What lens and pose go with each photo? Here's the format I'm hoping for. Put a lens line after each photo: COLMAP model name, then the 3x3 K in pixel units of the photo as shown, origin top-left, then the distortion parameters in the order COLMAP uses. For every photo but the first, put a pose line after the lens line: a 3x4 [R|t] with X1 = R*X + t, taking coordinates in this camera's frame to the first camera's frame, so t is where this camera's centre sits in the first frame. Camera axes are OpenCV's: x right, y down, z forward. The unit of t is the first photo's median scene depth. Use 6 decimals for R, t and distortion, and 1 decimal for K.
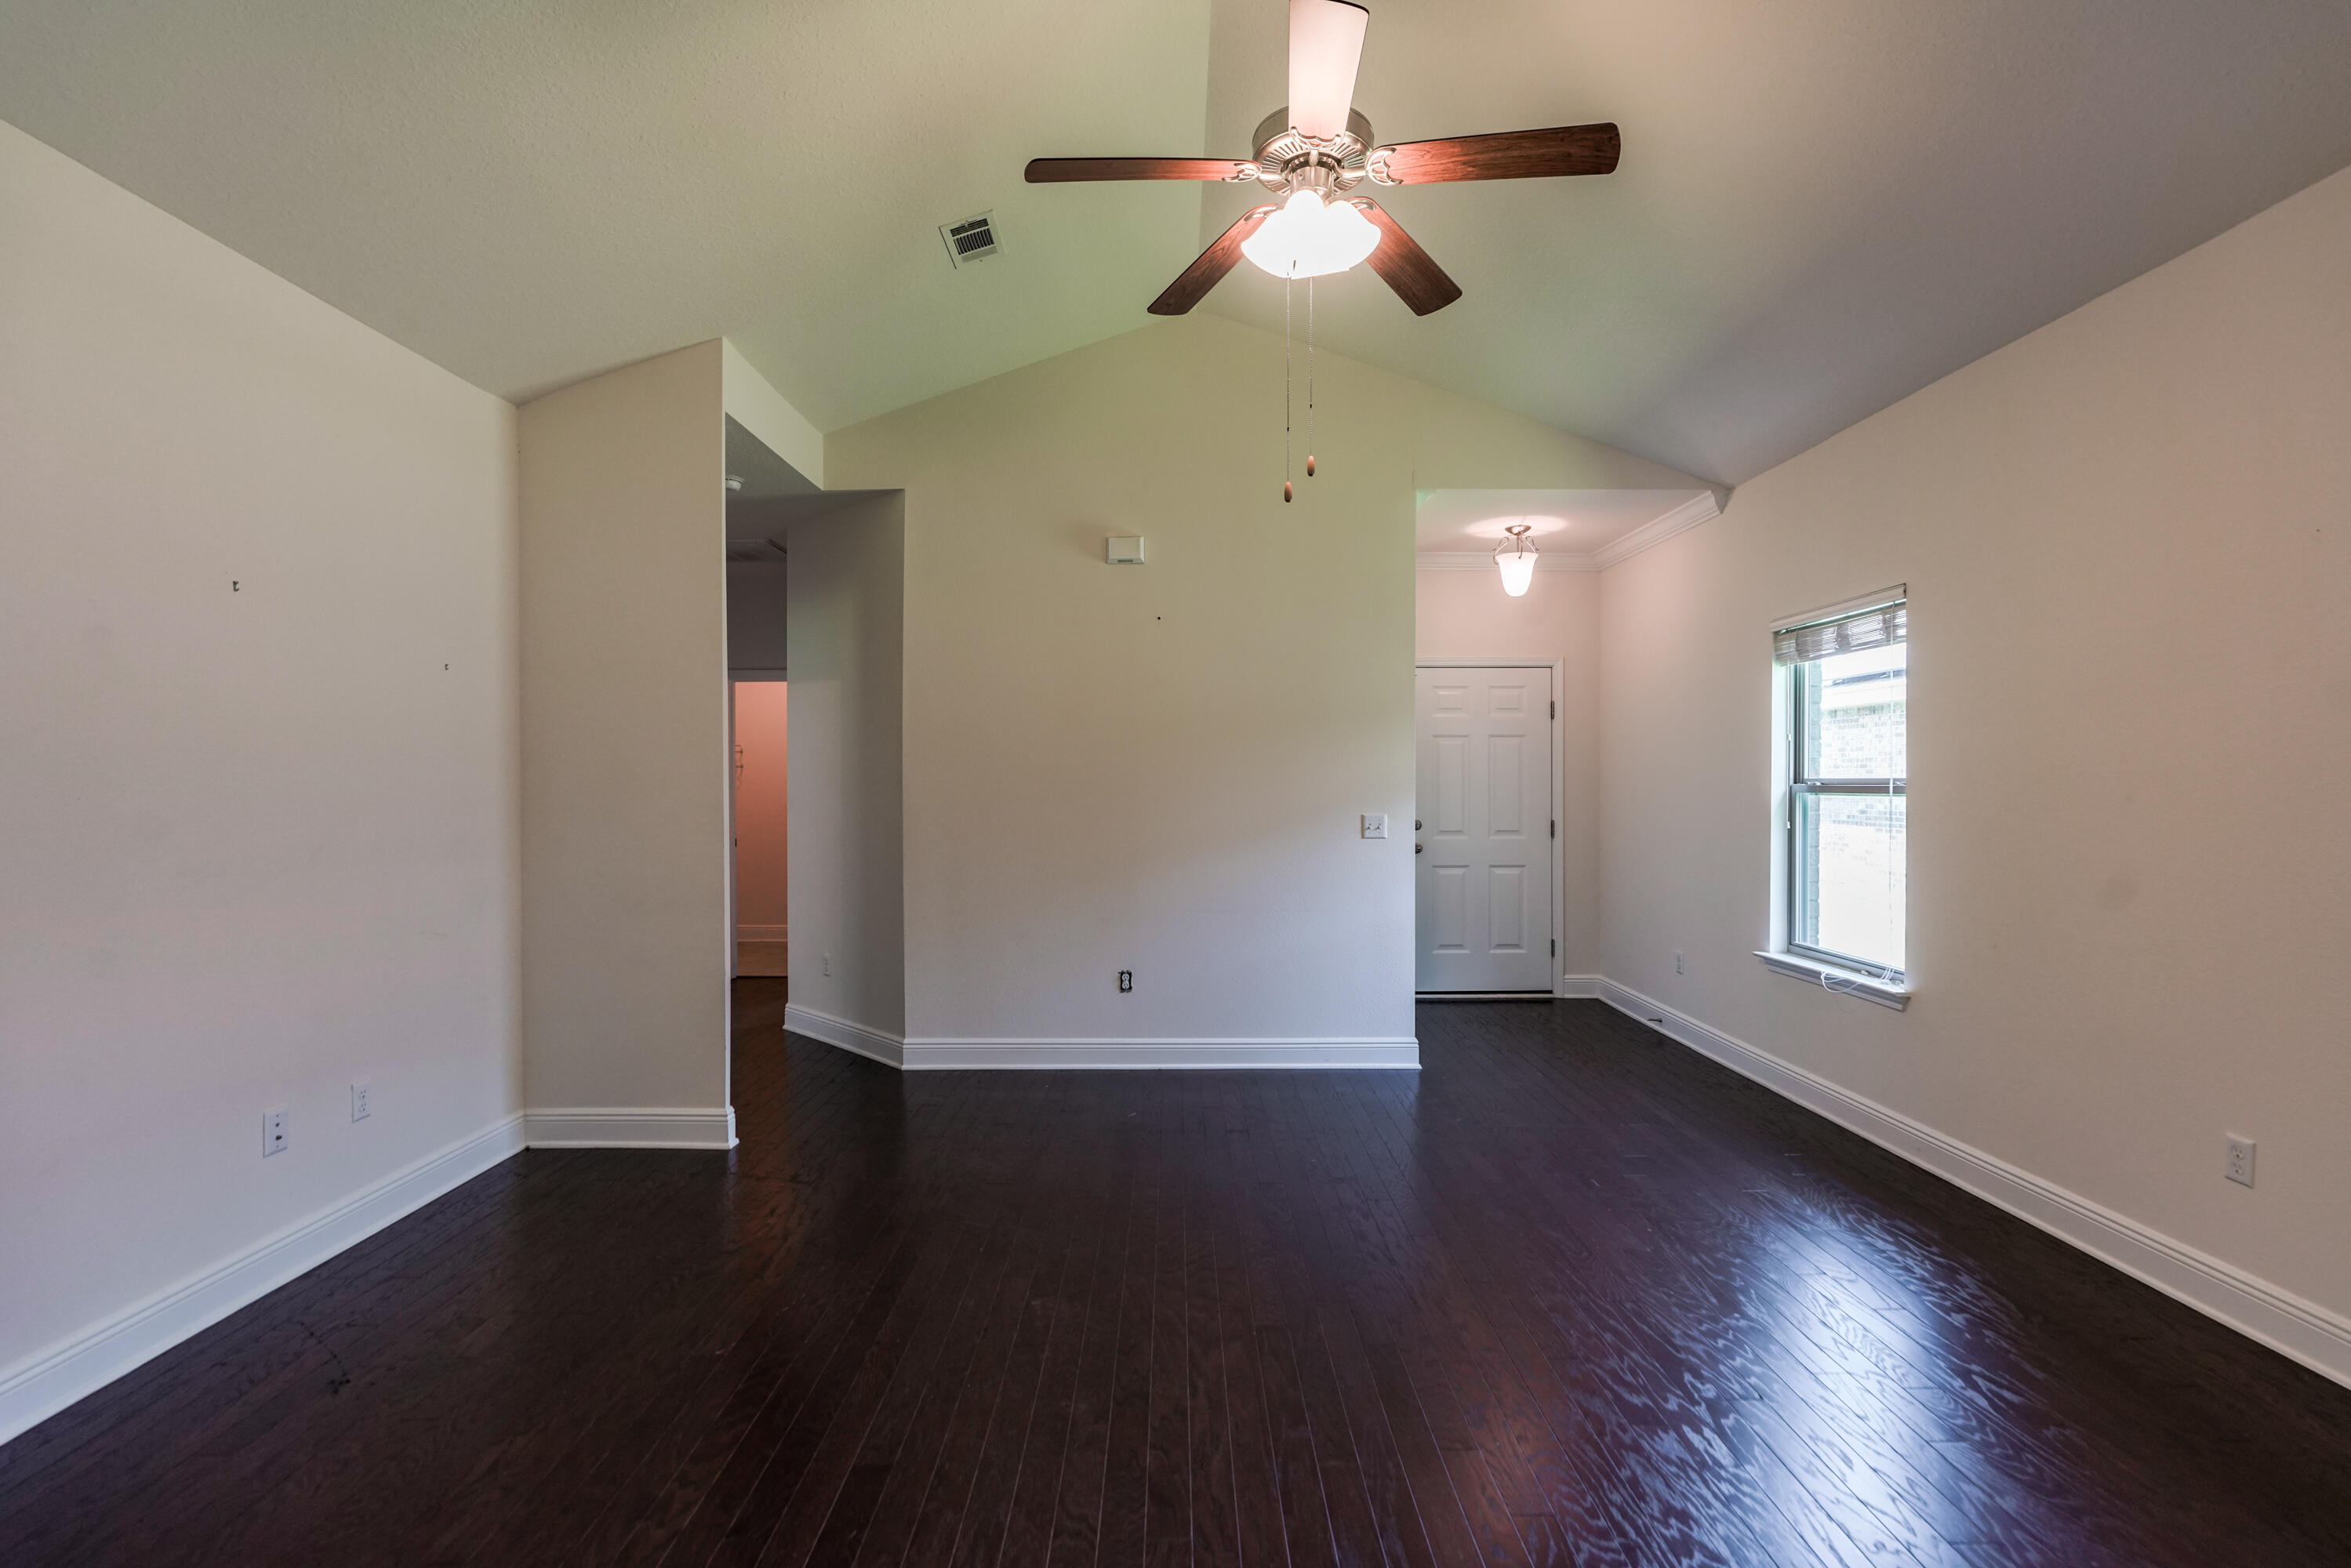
lens RADIAL K [[1073.8, 0, 1179.3], [0, 1073.8, 787.2], [0, 0, 1]] dist [-0.001120, 0.000989]
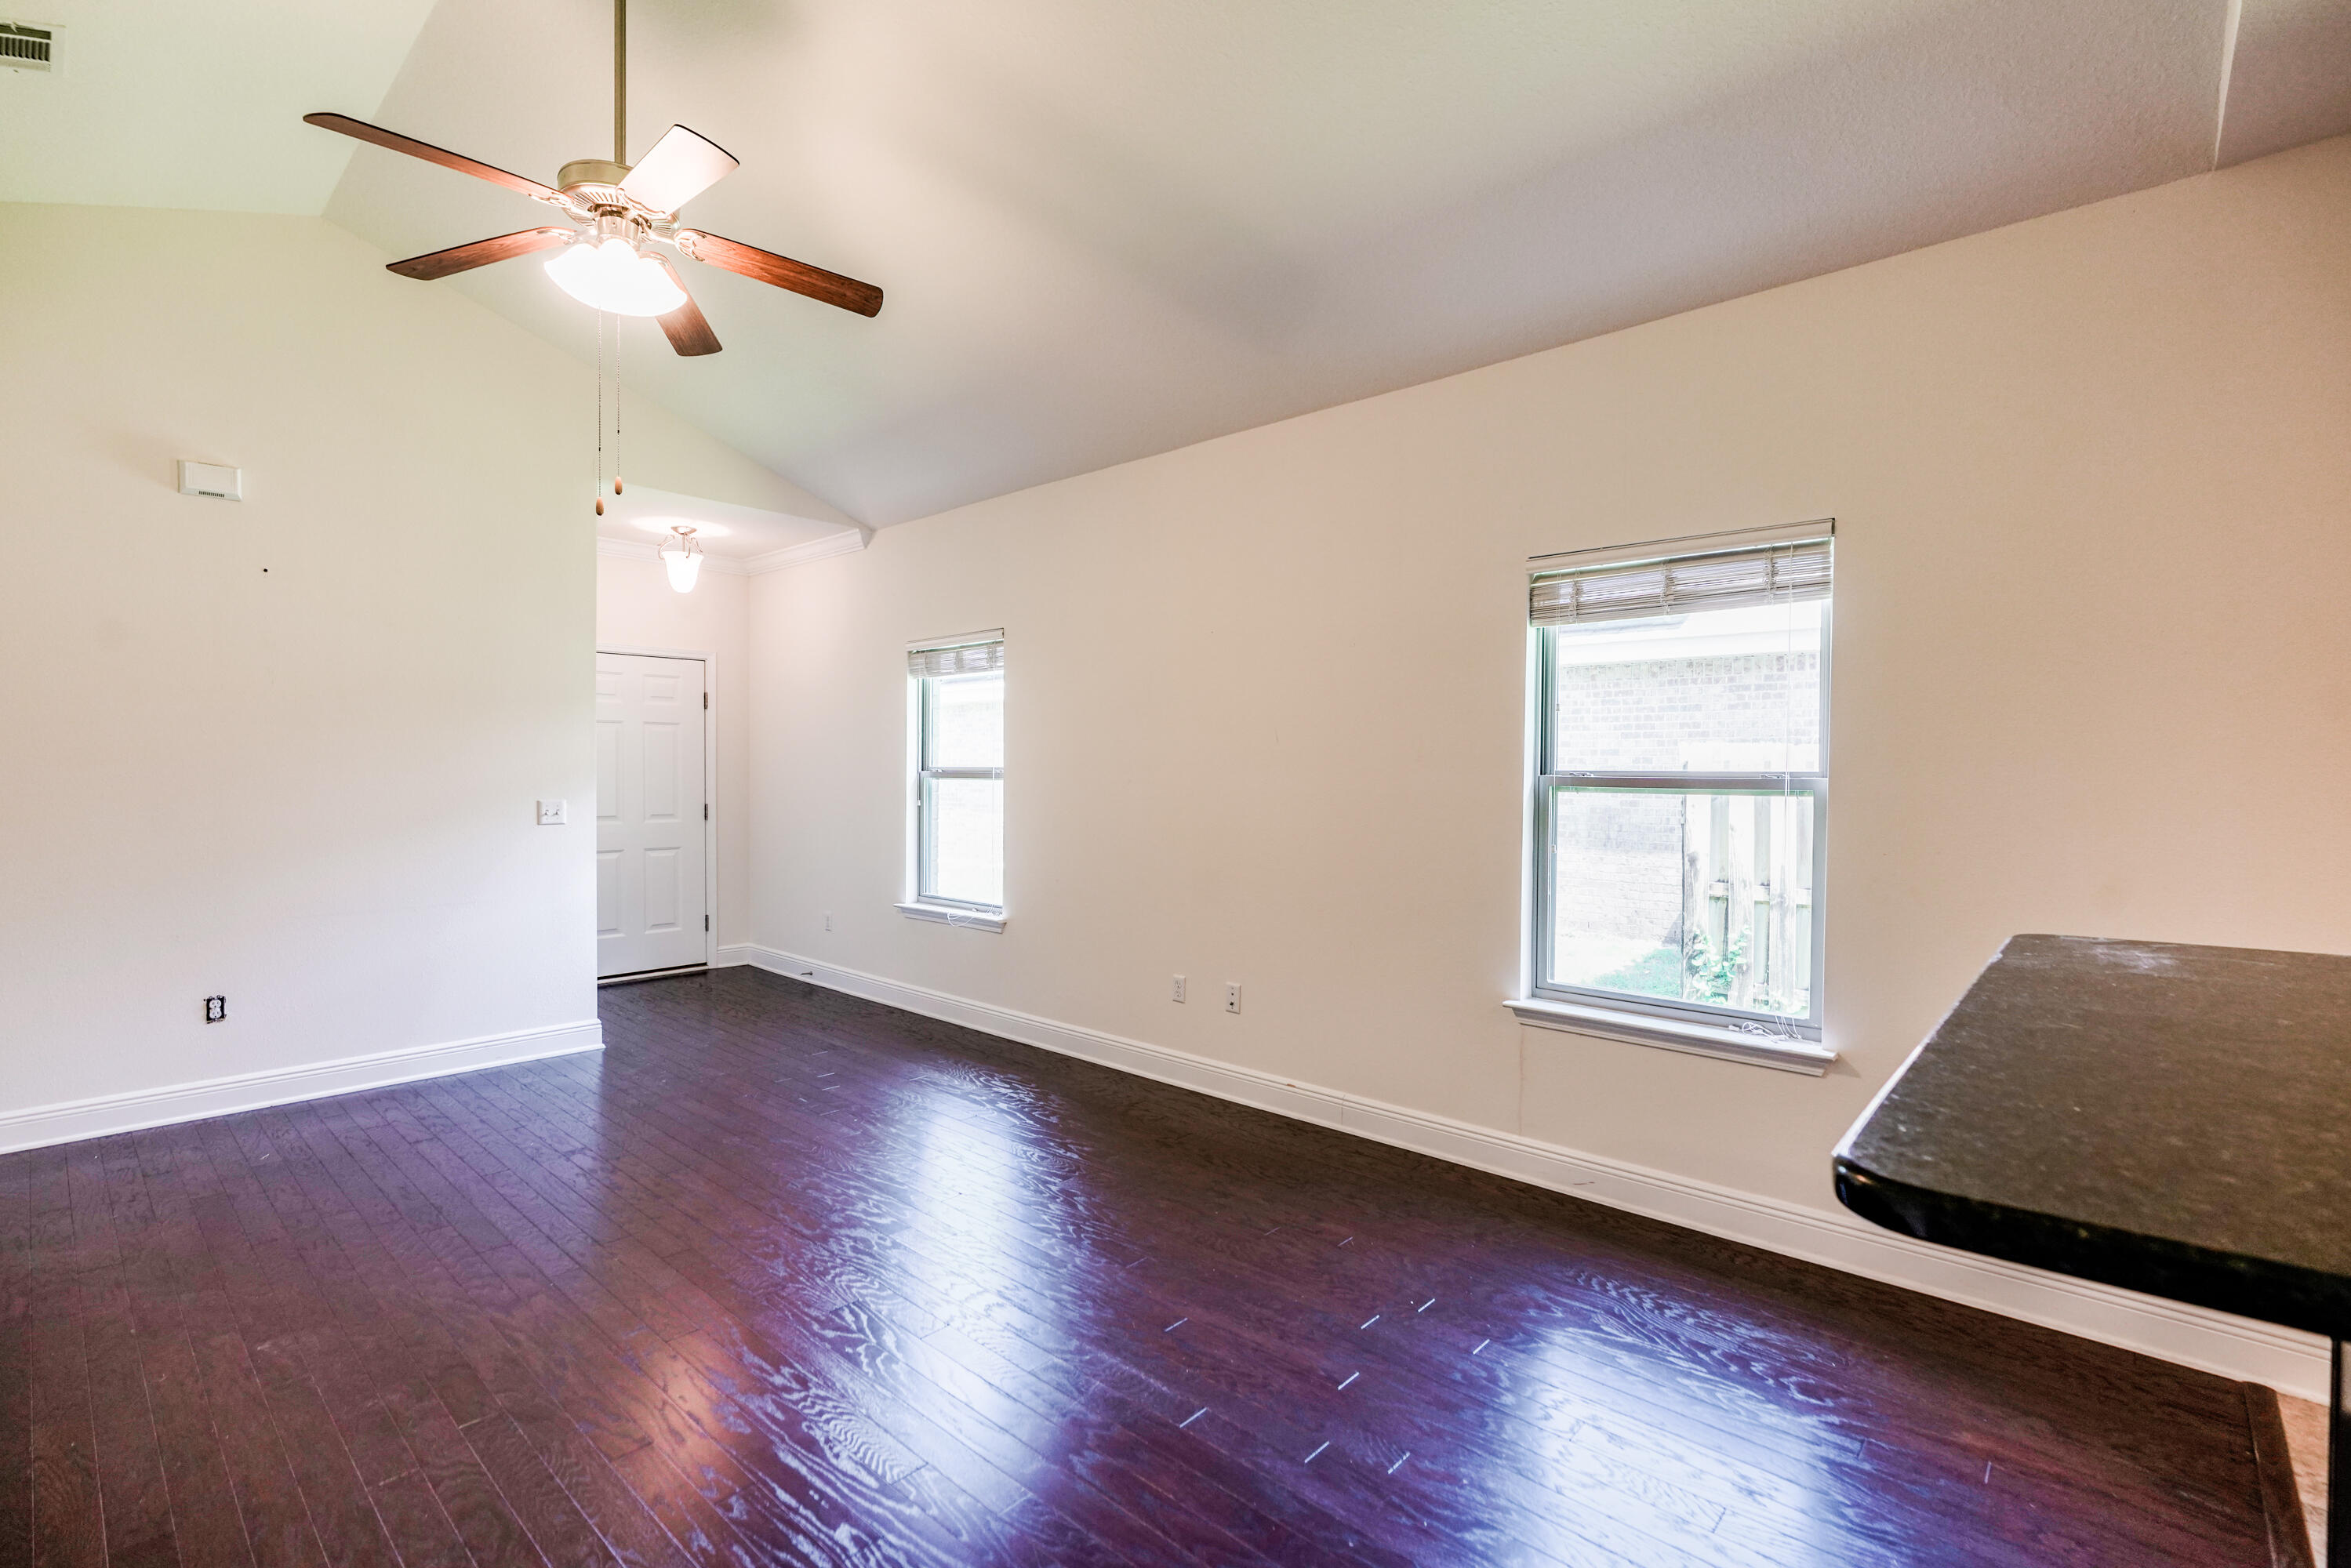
lens RADIAL K [[1073.8, 0, 1179.3], [0, 1073.8, 787.2], [0, 0, 1]] dist [-0.001120, 0.000989]
pose [[0.679850, -0.007614, 0.733312, -0.168062], [-0.002191, 0.999921, 0.012413, -0.000079], [-0.733348, -0.010046, 0.679779, -0.105220]]
